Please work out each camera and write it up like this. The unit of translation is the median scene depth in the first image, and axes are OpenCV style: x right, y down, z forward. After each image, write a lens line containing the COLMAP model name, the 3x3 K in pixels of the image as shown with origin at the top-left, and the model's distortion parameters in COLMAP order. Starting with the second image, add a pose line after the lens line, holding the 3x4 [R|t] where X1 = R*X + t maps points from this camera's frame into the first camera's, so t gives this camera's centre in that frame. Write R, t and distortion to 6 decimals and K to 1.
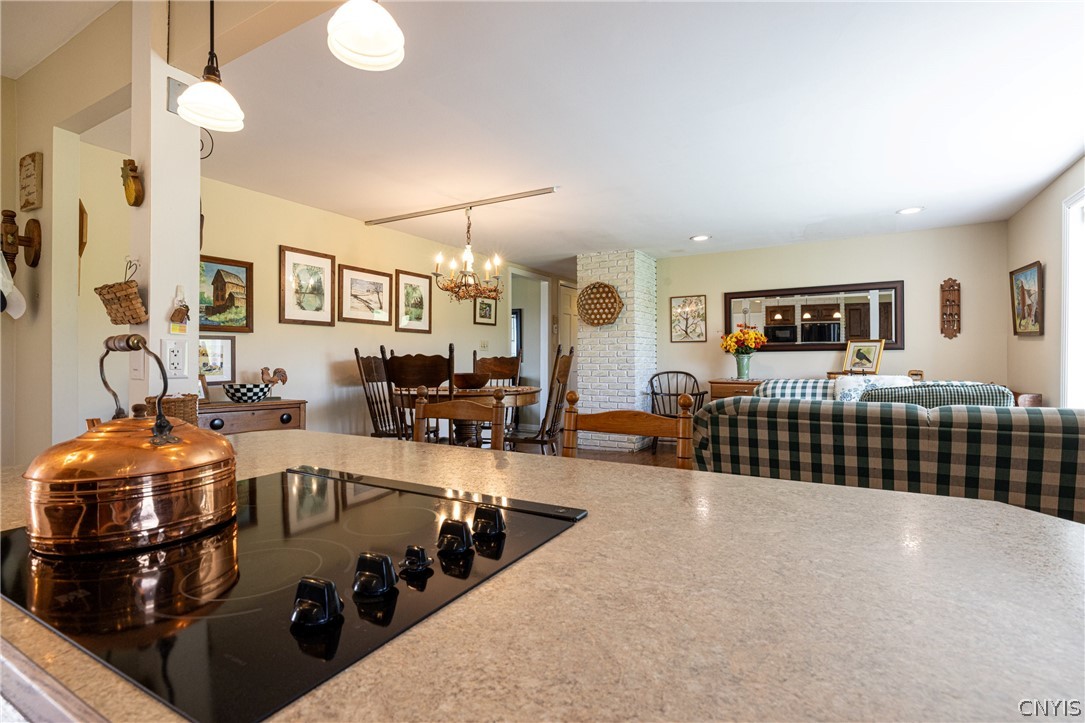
lens RADIAL K [[526.0, 0, 542.5], [0, 526.0, 361.5], [0, 0, 1]] dist [0.000283, 0.000293]
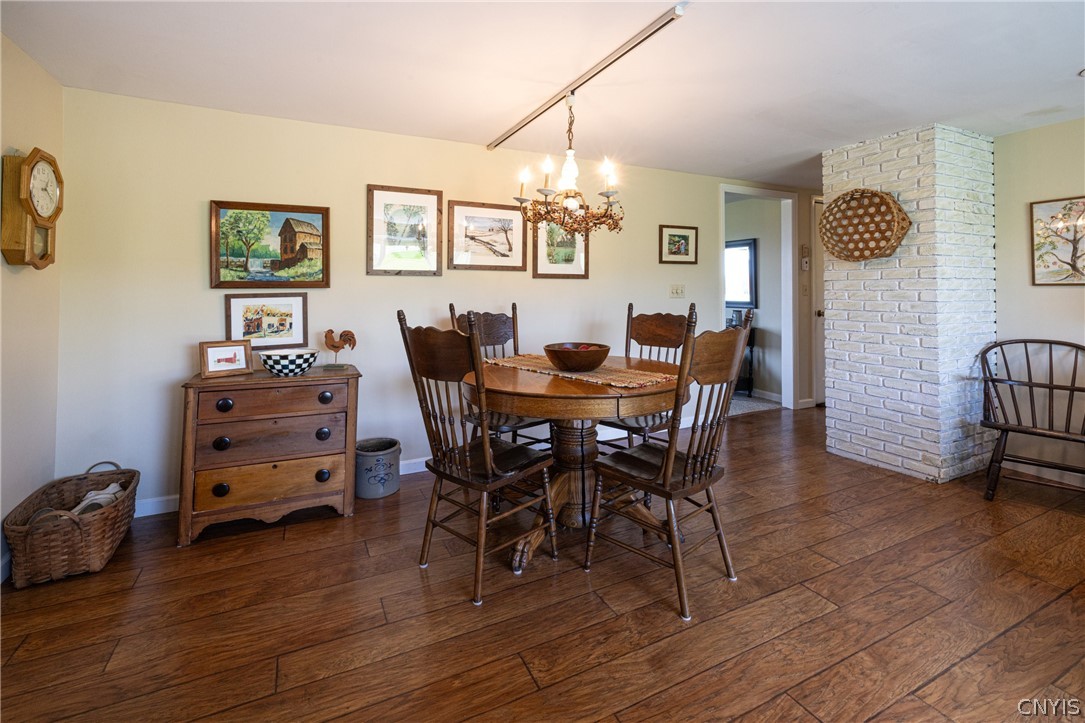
lens RADIAL K [[466.2, 0, 543.6], [0, 466.2, 280.1], [0, 0, 1]] dist [0.009604, 0.000112]
pose [[0.829147, -0.007045, -0.558986, 0.125500], [-0.003853, 0.999825, -0.018317, -0.039912], [0.559017, 0.017341, 0.828975, 0.407267]]
